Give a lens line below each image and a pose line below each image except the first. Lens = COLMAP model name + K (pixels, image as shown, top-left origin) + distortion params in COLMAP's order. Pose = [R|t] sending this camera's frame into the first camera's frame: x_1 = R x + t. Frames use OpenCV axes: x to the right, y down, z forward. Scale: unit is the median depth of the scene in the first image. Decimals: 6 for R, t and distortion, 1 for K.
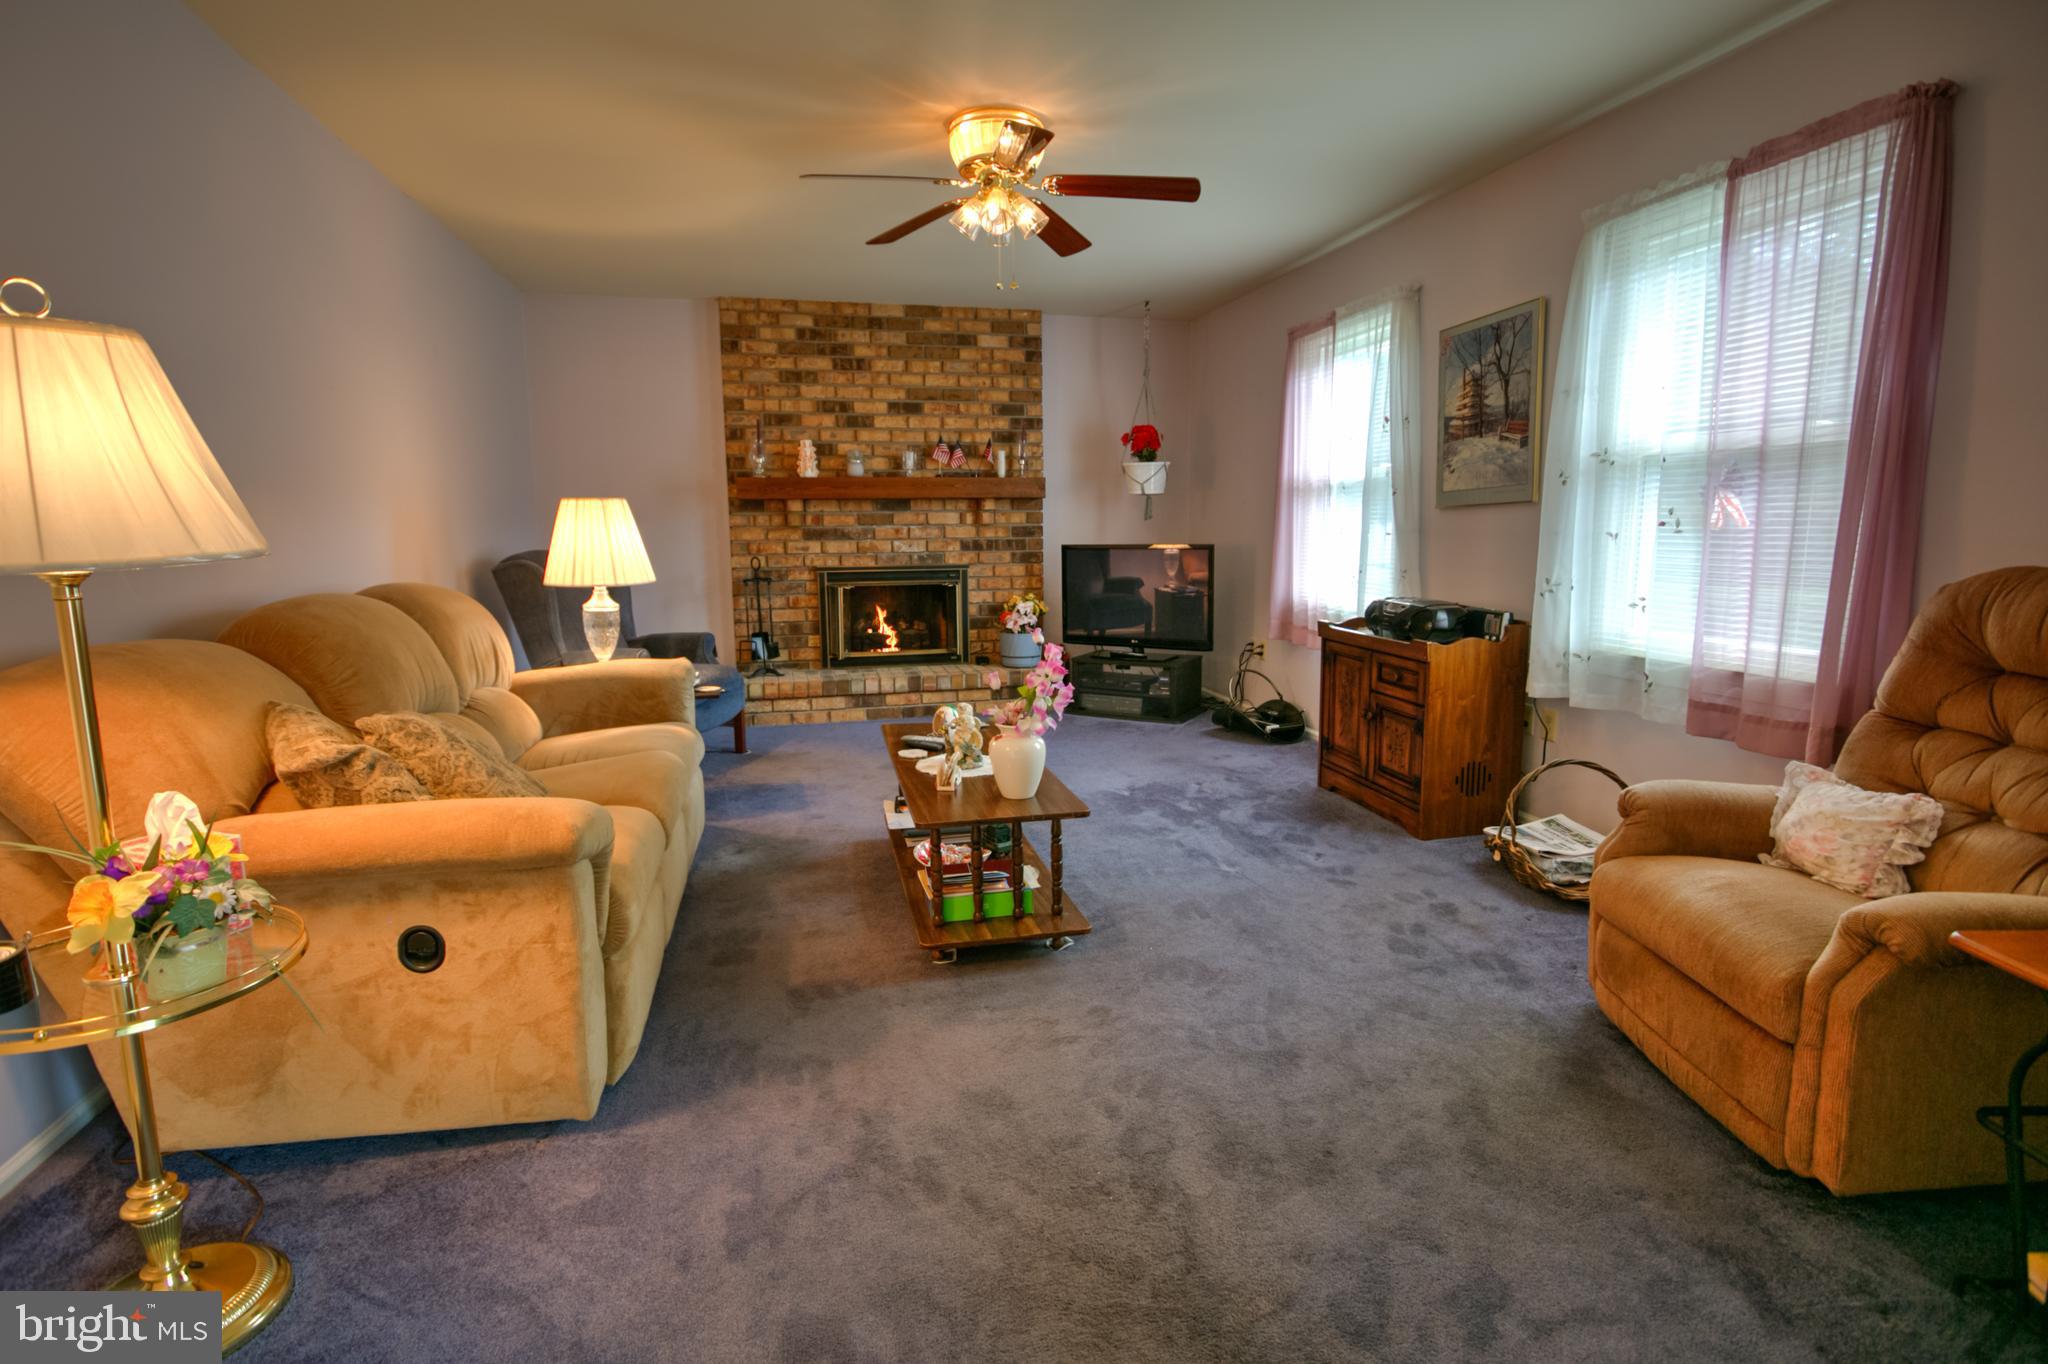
lens RADIAL K [[966.5, 0, 1026.2], [0, 966.5, 667.4], [0, 0, 1]] dist [-0.006133, 0.000926]
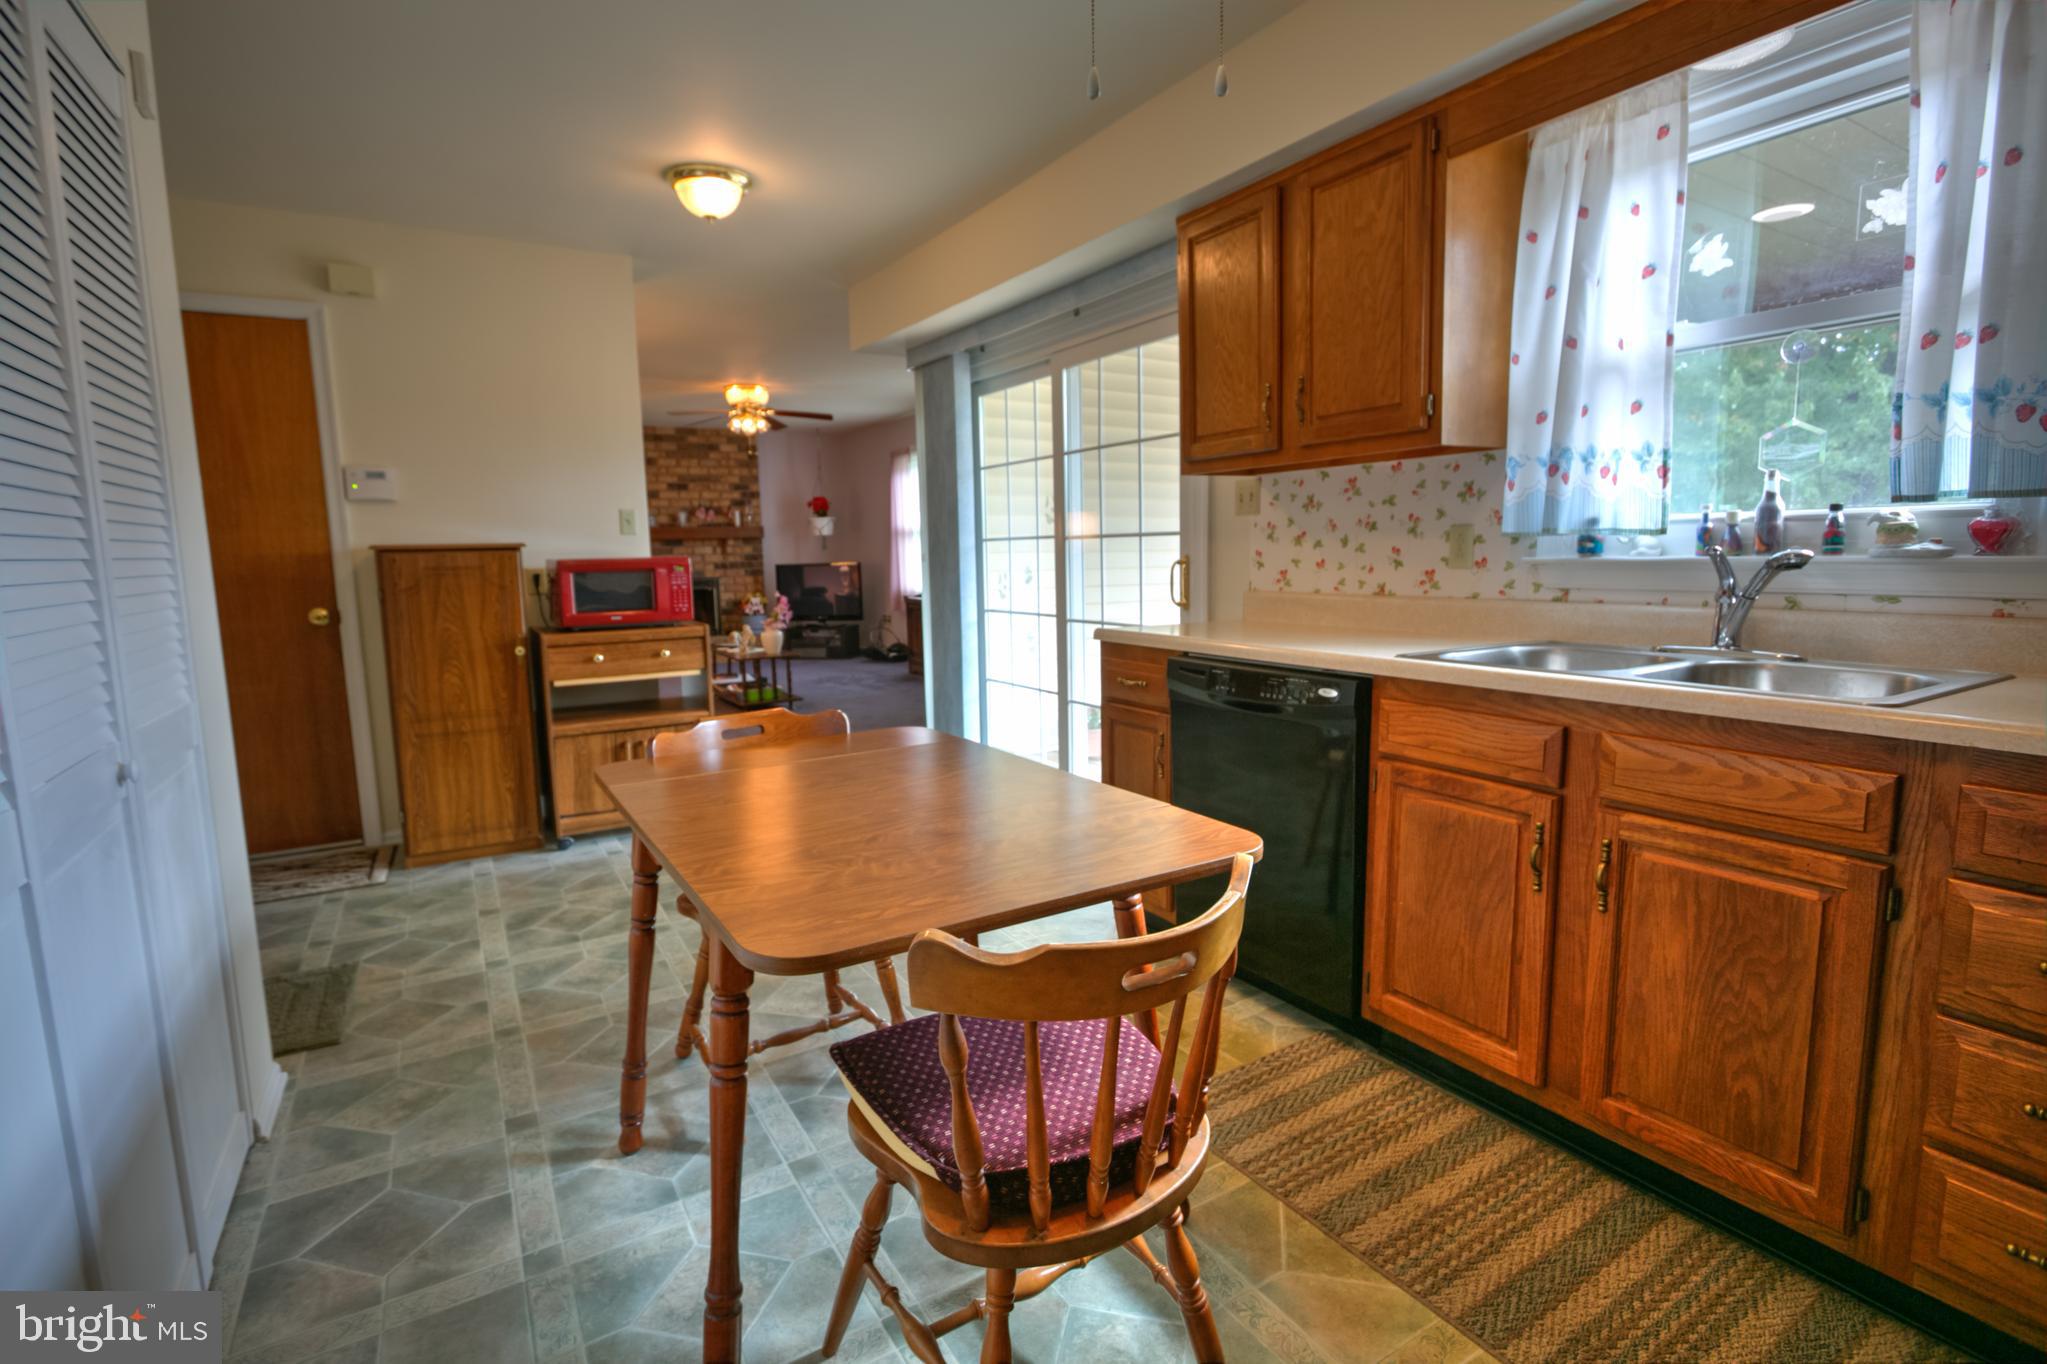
lens RADIAL K [[966.0, 0, 1016.1], [0, 966.0, 675.3], [0, 0, 1]] dist [-0.006133, 0.000926]
pose [[0.954861, -0.050100, 0.292798, -0.069047], [0.056518, 0.998310, -0.013495, 0.121549], [-0.291627, 0.029434, 0.956079, -0.793184]]
